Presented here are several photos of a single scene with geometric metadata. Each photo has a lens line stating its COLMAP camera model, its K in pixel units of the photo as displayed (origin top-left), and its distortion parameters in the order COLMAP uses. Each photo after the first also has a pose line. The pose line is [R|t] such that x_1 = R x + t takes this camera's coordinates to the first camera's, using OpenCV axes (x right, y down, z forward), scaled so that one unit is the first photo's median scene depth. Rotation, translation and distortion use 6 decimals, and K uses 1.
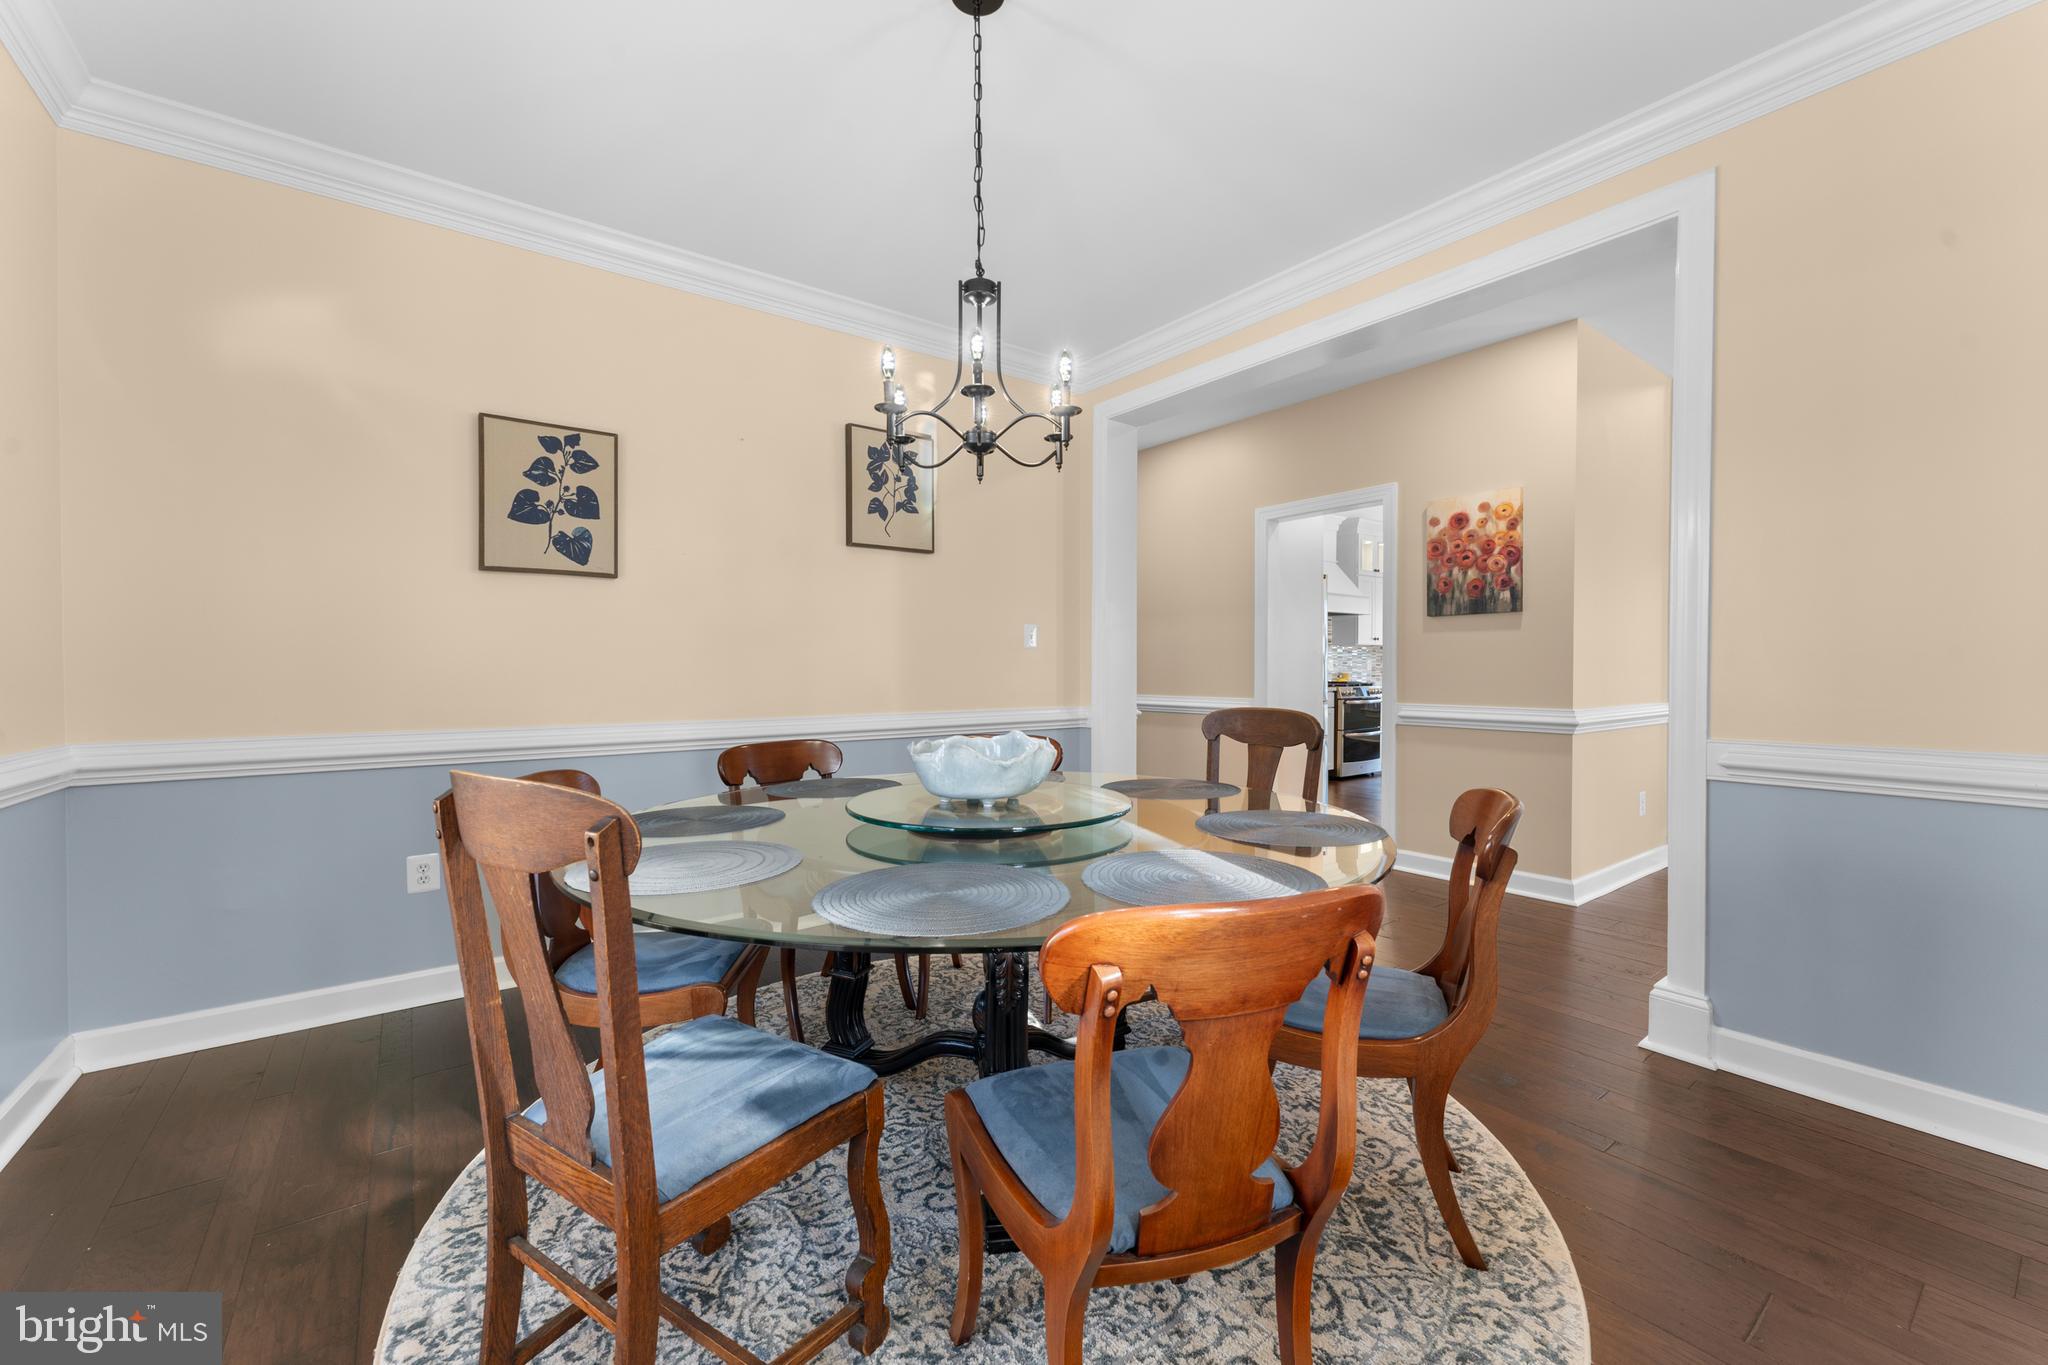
lens RADIAL K [[826.1, 0, 1029.0], [0, 826.1, 681.9], [0, 0, 1]] dist [0.003716, -0.000228]
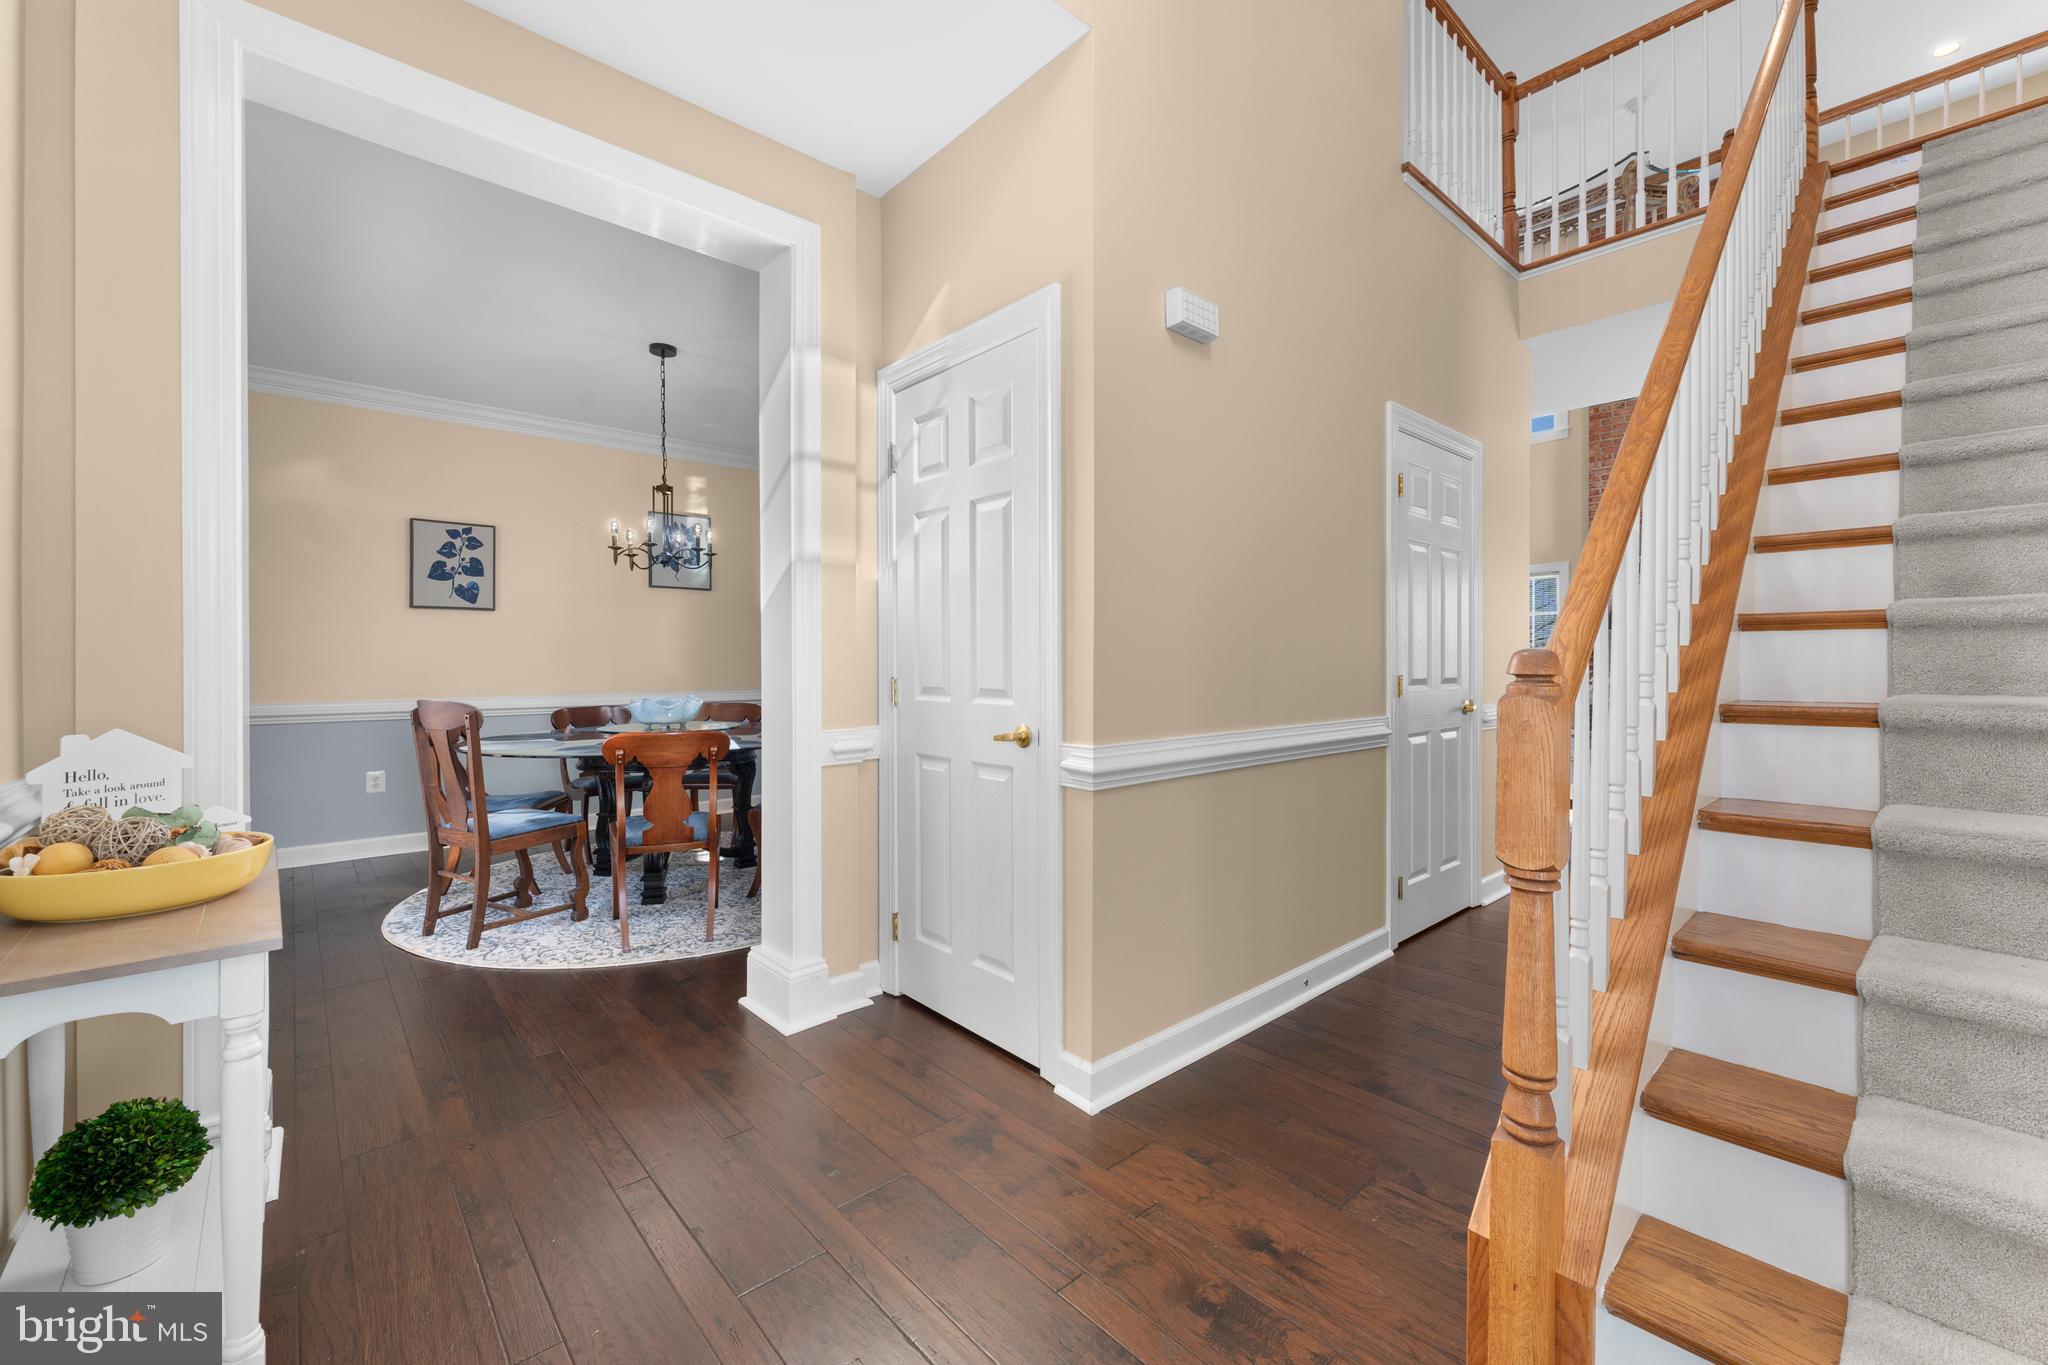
lens RADIAL K [[826.1, 0, 1016.5], [0, 826.1, 673.0], [0, 0, 1]] dist [0.003716, -0.000228]
pose [[0.997095, 0.000313, 0.076167, 0.449045], [0.000303, 0.999967, -0.008074, 0.014659], [-0.076167, 0.008074, 0.997062, -0.787155]]
